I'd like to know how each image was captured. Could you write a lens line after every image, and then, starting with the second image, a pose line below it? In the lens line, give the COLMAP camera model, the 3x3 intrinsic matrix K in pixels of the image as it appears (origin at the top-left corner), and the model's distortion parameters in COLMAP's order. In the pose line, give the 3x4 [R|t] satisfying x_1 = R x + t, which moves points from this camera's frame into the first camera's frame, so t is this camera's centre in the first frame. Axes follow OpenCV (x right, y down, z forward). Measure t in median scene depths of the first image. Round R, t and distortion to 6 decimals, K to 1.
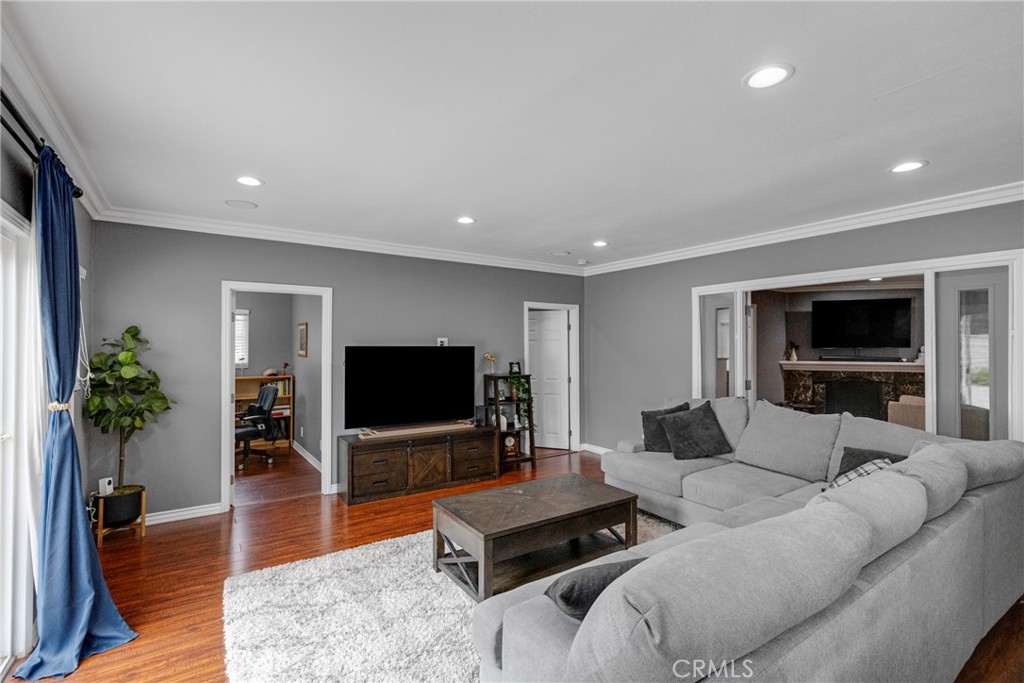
lens RADIAL K [[462.4, 0, 505.3], [0, 462.4, 343.1], [0, 0, 1]] dist [0.002867, 0.000148]
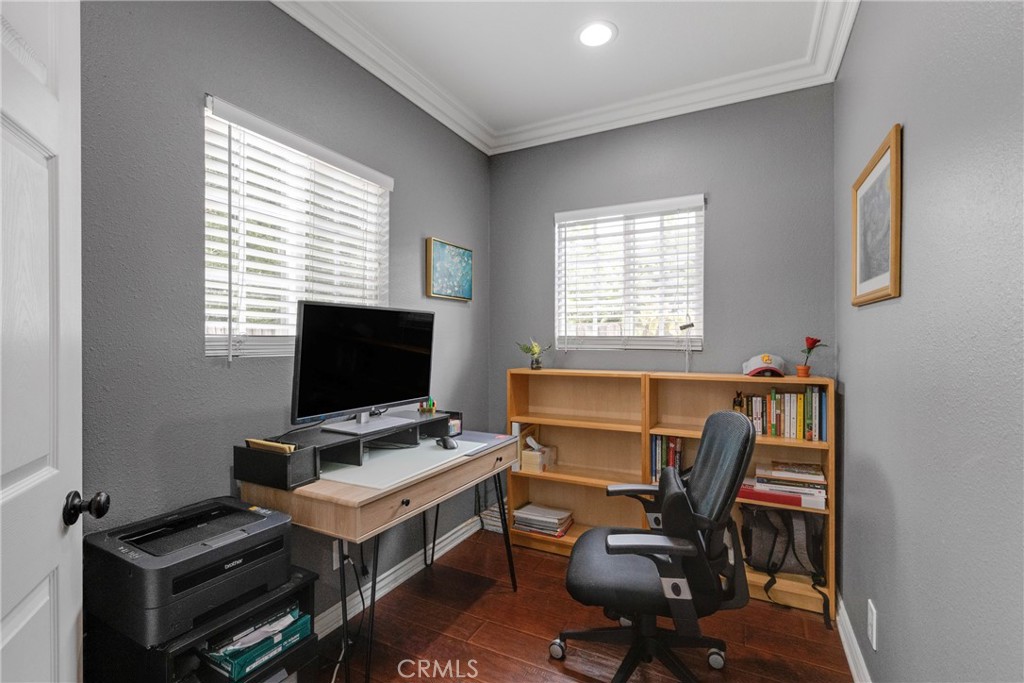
lens RADIAL K [[462.4, 0, 505.3], [0, 462.4, 343.1], [0, 0, 1]] dist [0.002867, 0.000148]
pose [[0.471144, 0.004623, -0.882044, -0.300619], [0.008819, 0.999912, 0.009951, 0.042509], [0.882012, -0.012467, 0.471062, 0.680822]]
